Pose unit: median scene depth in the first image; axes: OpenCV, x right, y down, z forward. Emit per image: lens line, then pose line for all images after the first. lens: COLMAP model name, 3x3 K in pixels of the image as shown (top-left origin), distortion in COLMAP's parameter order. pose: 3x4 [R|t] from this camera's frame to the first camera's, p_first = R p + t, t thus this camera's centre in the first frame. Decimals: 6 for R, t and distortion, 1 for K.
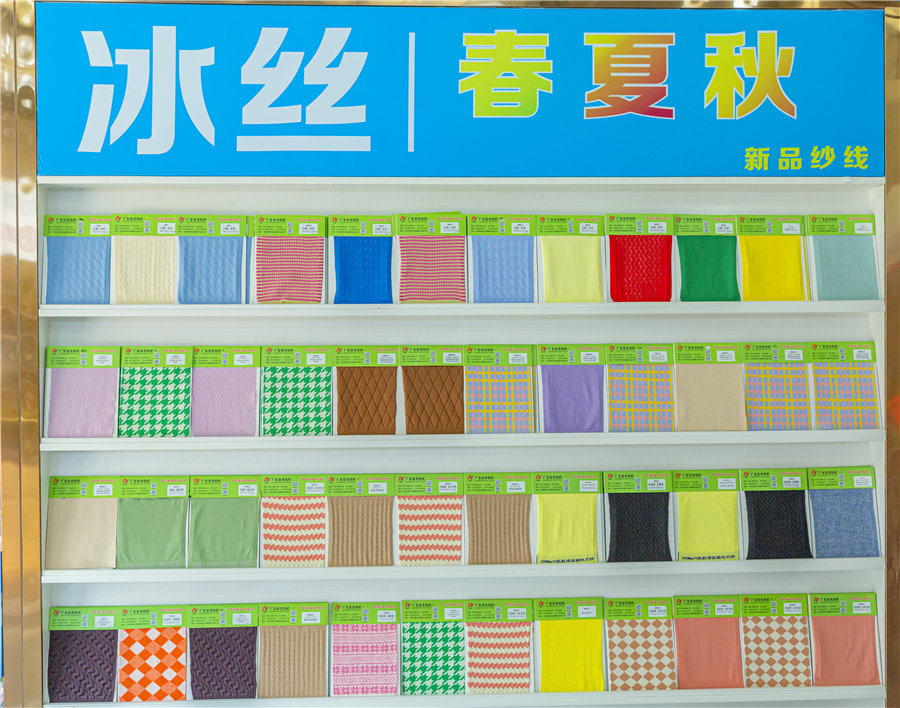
lens RADIAL K [[1016.1, 0, 450.0], [0, 1016.1, 354.7], [0, 0, 1]] dist [-0.007505, 0.000000]
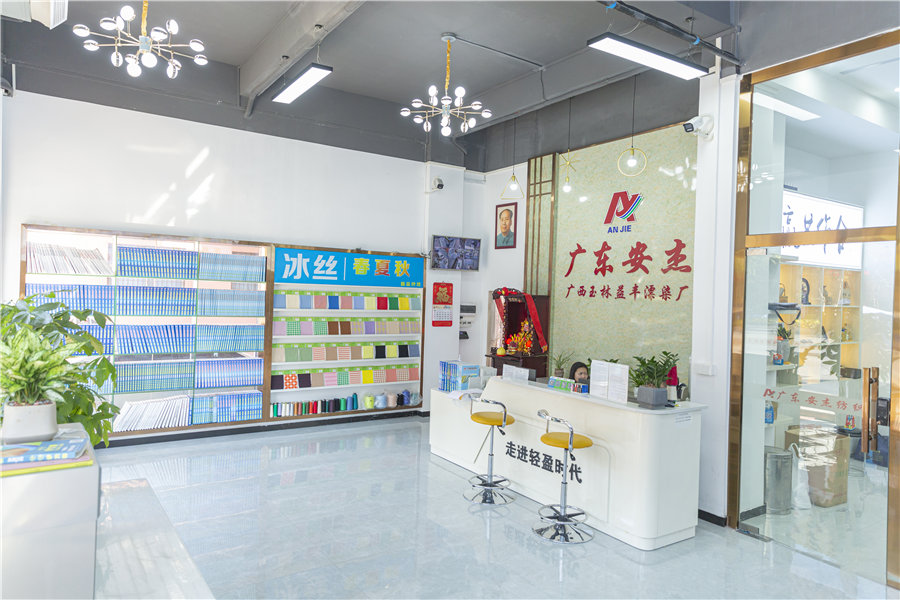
lens RADIAL K [[598.4, 0, 449.1], [0, 598.4, 300.4], [0, 0, 1]] dist [0.017038, -0.003047]
pose [[0.848535, 0.027427, 0.528428, -1.184857], [-0.032392, 0.999475, 0.000137, -0.113046], [-0.528147, -0.017233, 0.848978, -1.865395]]
